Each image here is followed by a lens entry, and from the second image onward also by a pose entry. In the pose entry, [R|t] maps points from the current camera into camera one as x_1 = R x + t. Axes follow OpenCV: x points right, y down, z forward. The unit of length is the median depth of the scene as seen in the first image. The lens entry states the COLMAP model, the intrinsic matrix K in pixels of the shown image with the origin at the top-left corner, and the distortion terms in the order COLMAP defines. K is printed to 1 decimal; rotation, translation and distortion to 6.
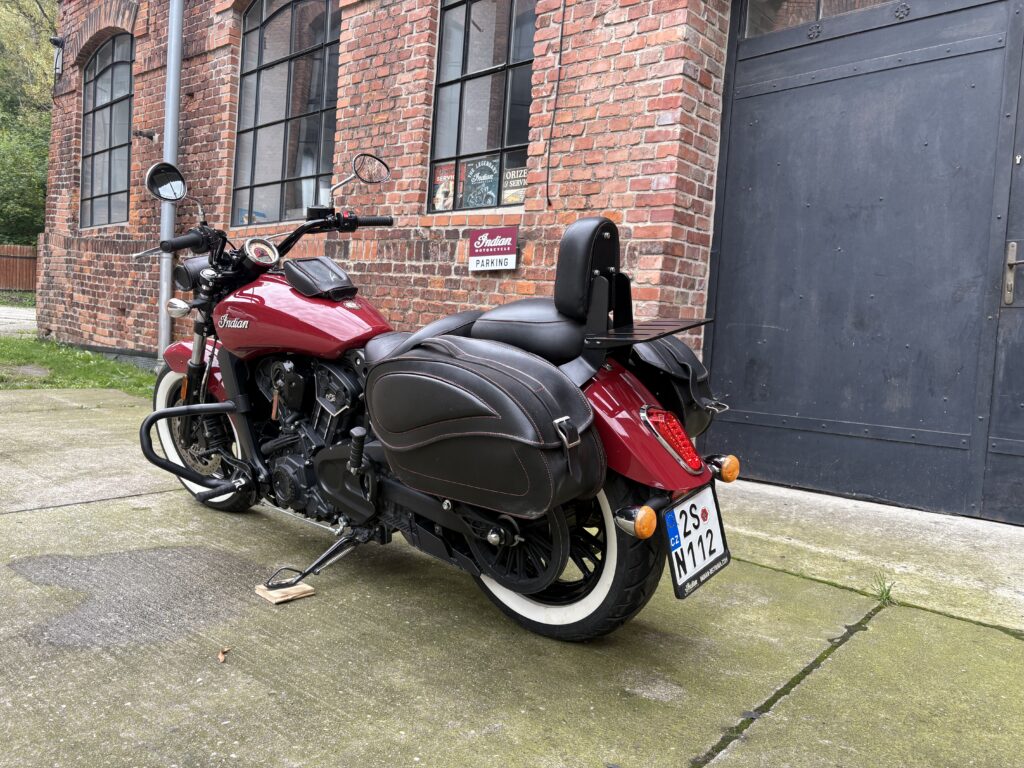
lens RADIAL K [[790.6, 0, 518.0], [0, 790.6, 386.1], [0, 0, 1]] dist [0.025190, -0.031211]
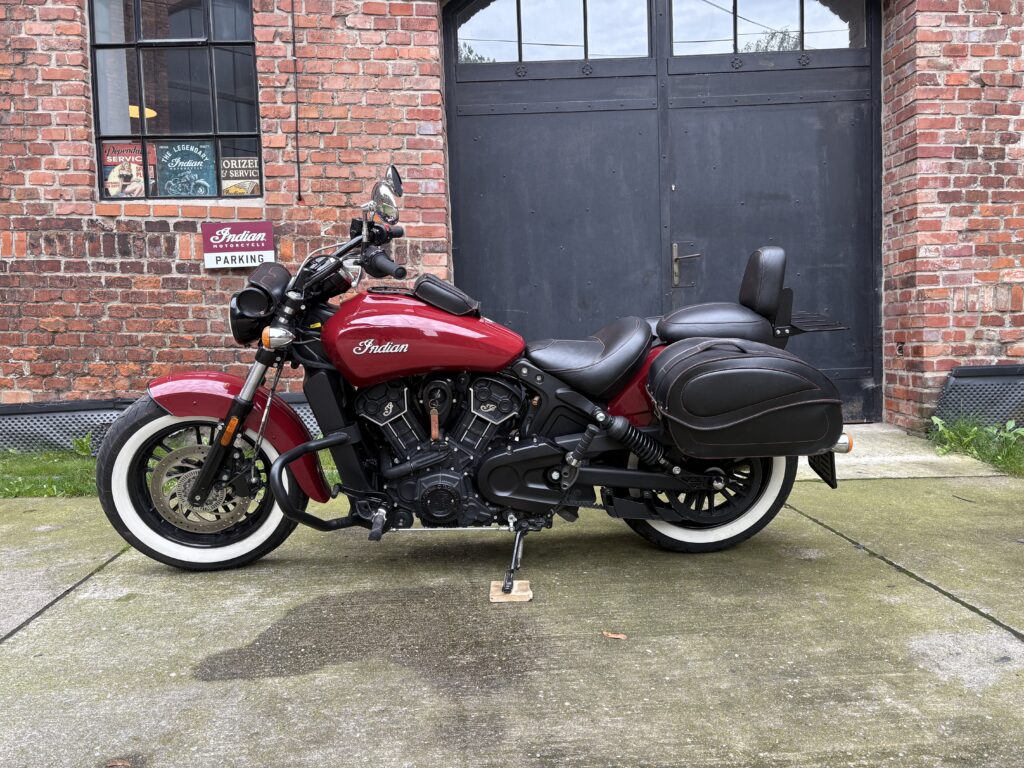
lens RADIAL K [[790.6, 0, 516.5], [0, 790.6, 391.0], [0, 0, 1]] dist [0.025190, -0.031211]
pose [[0.704698, -0.137168, 0.696122, -0.540494], [0.108441, 0.990429, 0.085383, -0.054239], [-0.701172, 0.015319, 0.712828, 0.124254]]
